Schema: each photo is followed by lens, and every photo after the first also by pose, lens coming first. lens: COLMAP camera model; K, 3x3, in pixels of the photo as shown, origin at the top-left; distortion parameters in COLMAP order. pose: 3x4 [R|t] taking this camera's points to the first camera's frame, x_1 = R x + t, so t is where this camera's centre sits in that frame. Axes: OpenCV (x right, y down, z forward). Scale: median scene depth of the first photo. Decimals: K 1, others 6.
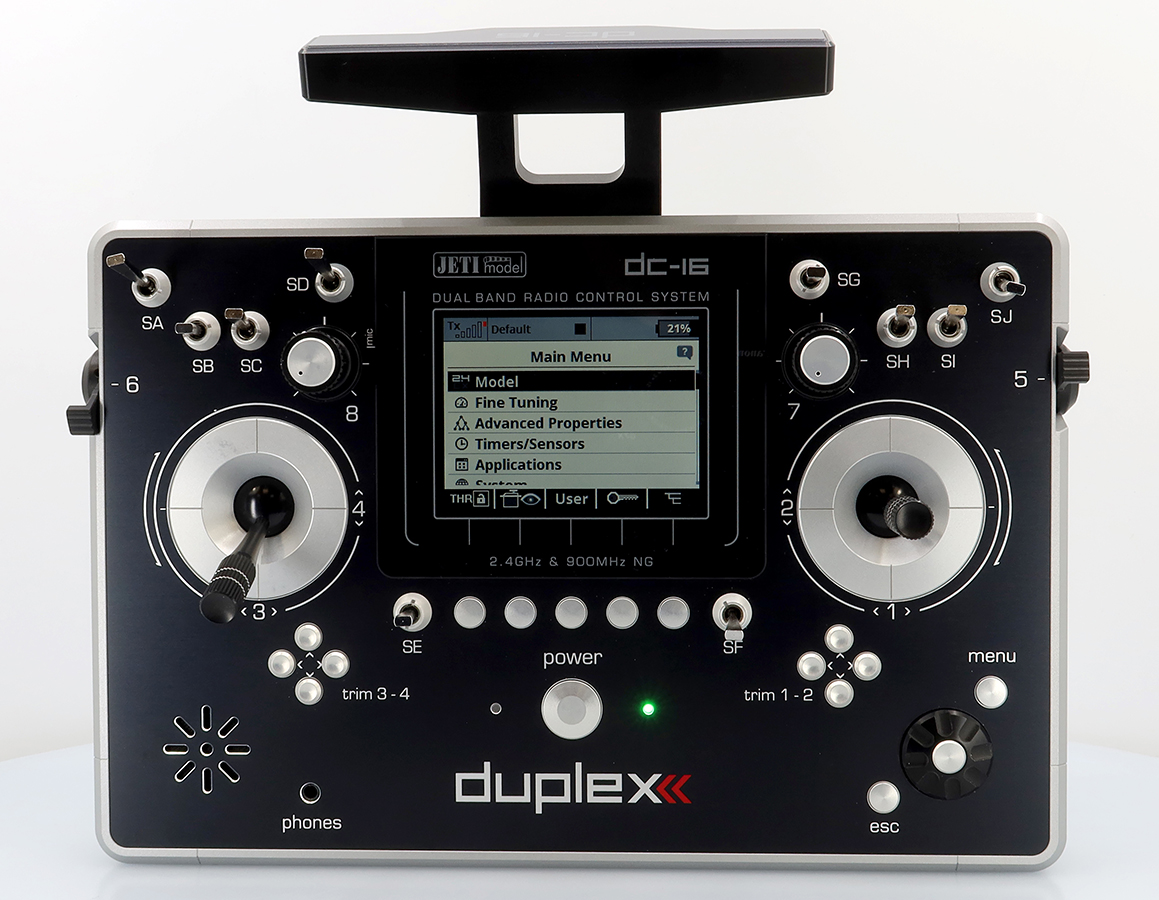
lens RADIAL K [[1180.1, 0, 593.3], [0, 1180.1, 425.9], [0, 0, 1]] dist [0.005356, 0.000000]
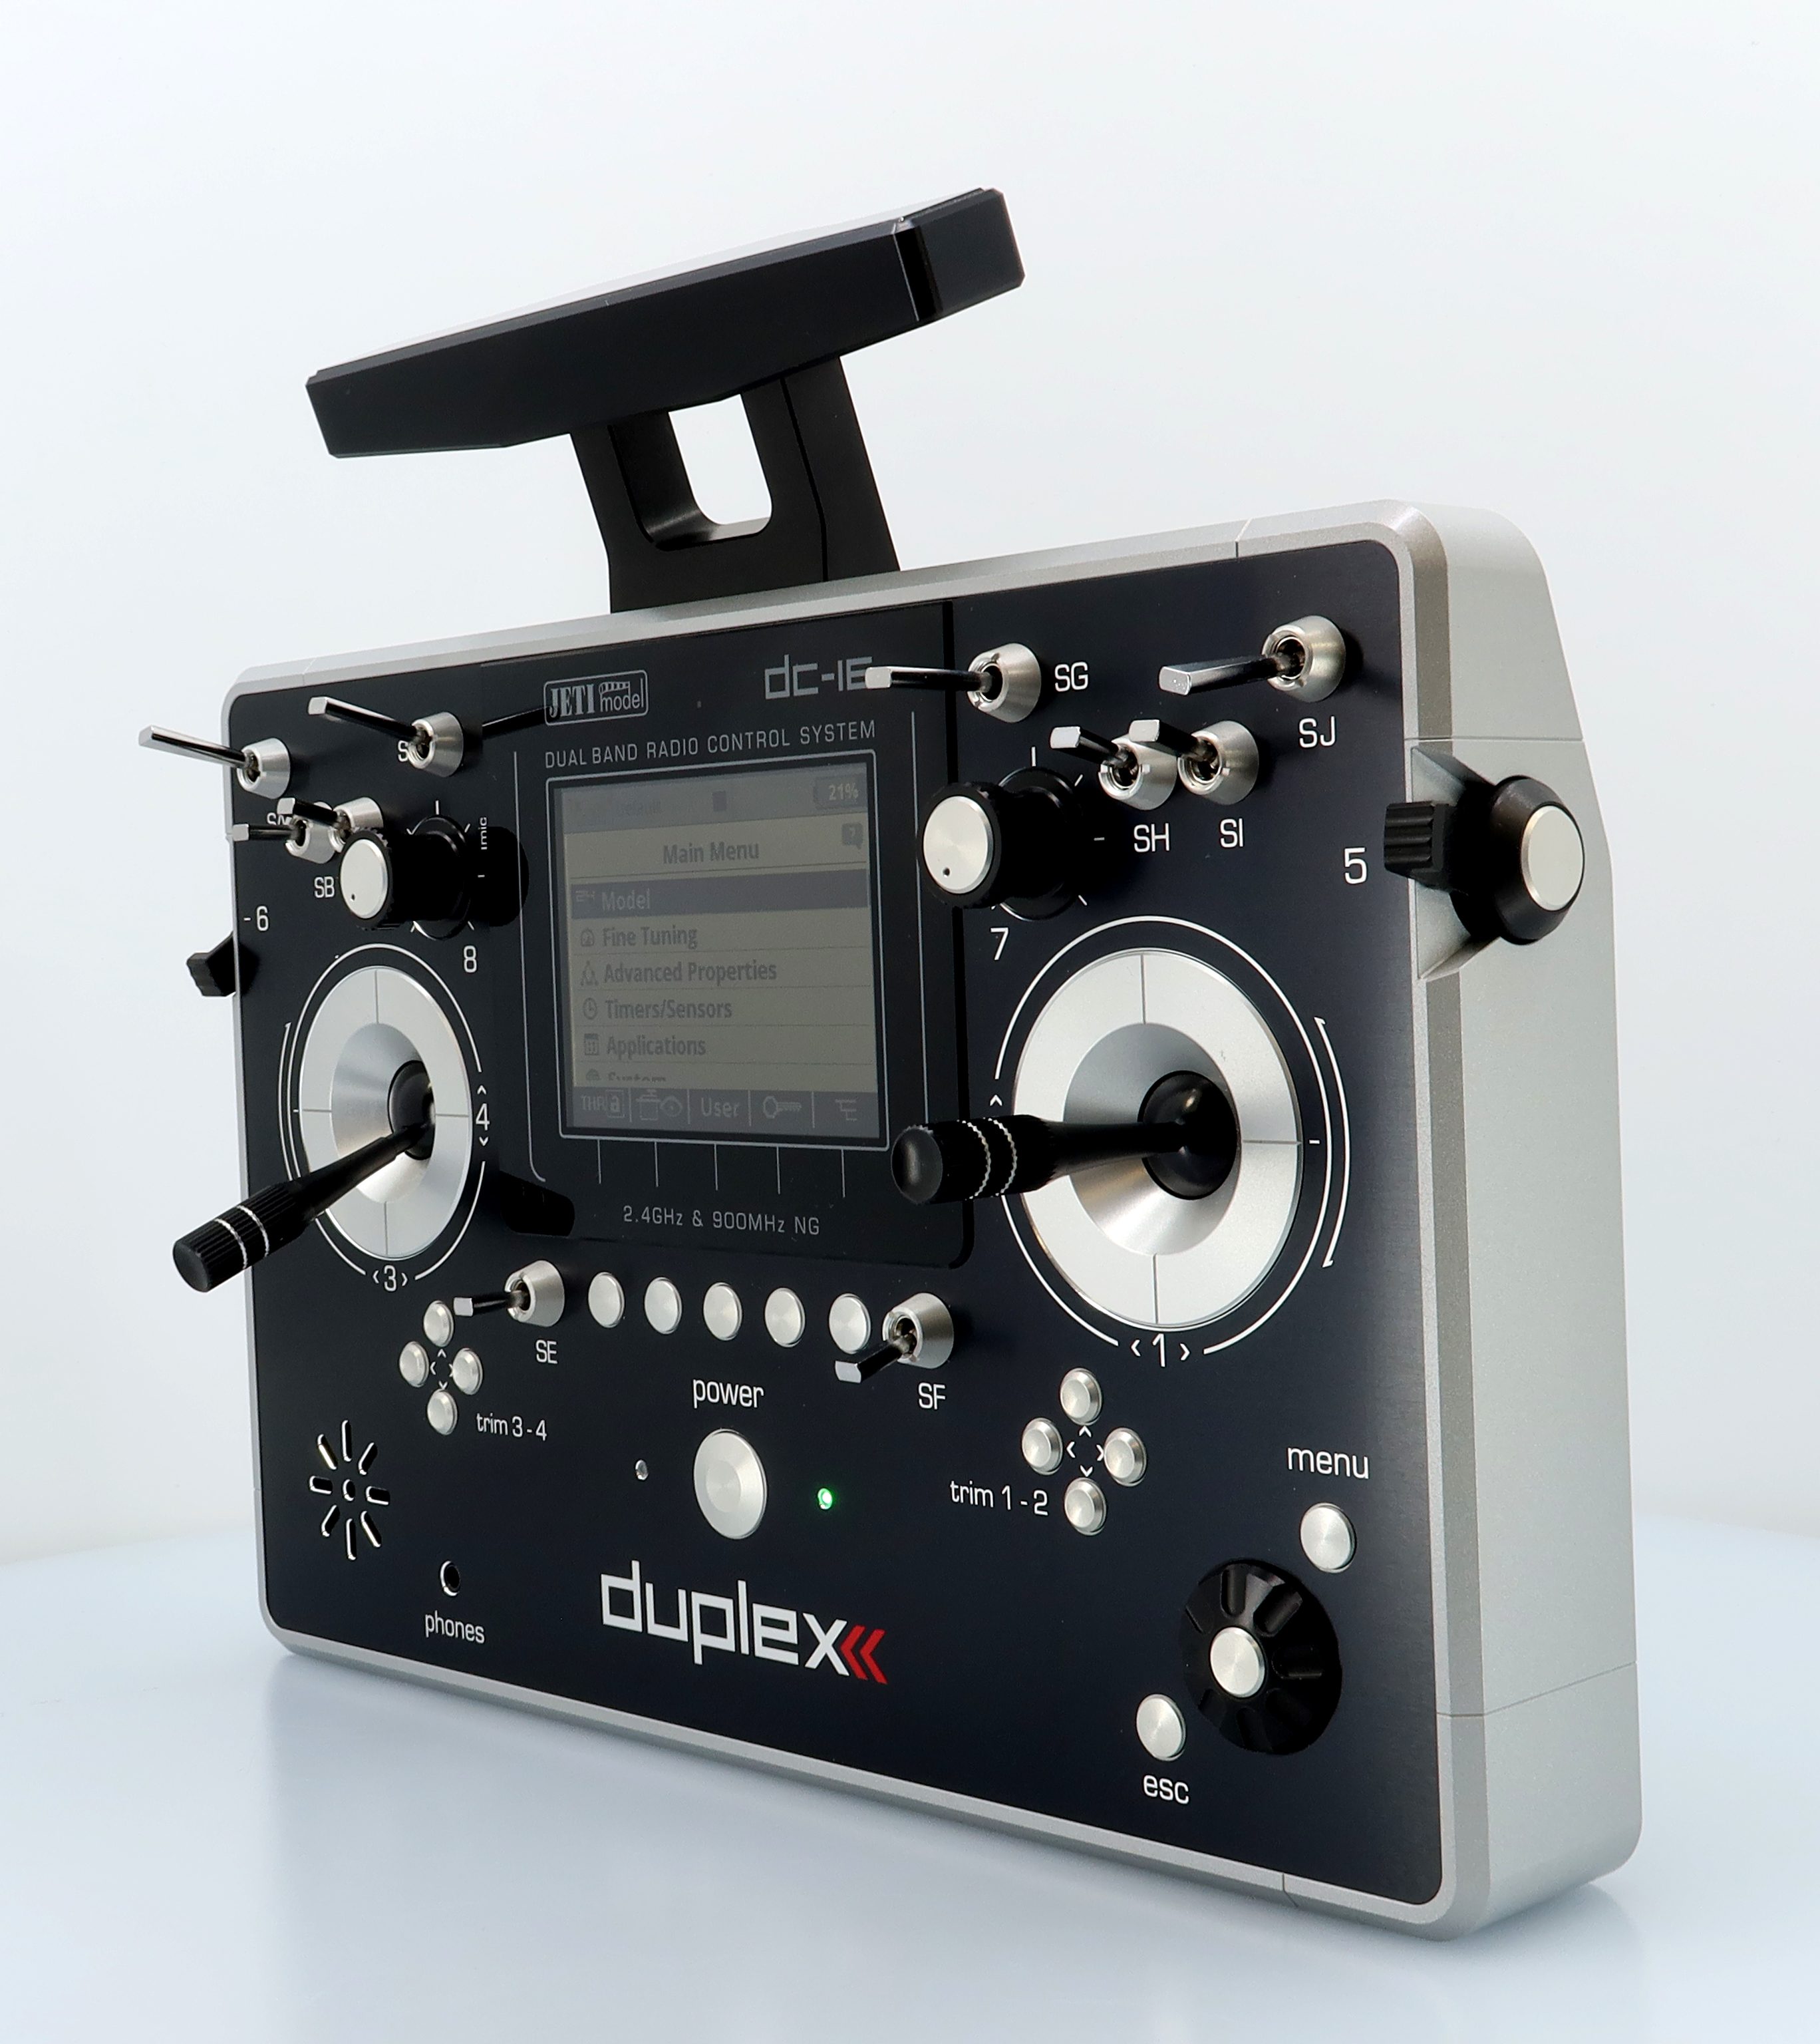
lens RADIAL K [[3293.9, 0, 912.1], [0, 3293.9, 1031.3], [0, 0, 1]] dist [-0.000557, 0.000000]
pose [[0.707410, 0.002688, -0.706799, 1.144092], [0.017318, 0.999627, 0.021135, -0.005212], [0.706592, -0.027191, 0.707099, -0.032853]]
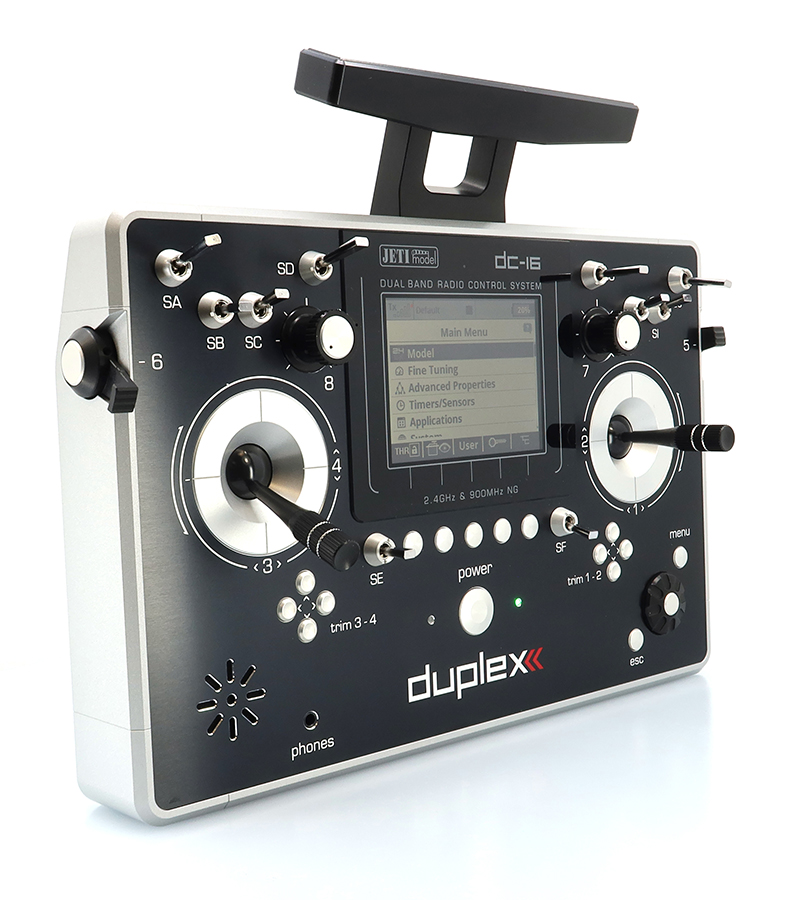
lens RADIAL K [[1236.1, 0, 398.6], [0, 1236.1, 442.8], [0, 0, 1]] dist [0.042551, 0.000000]
pose [[0.762561, -0.063660, 0.643777, -0.926570], [0.051344, 0.997963, 0.037867, 0.005460], [-0.644876, 0.004178, 0.764276, 0.039304]]
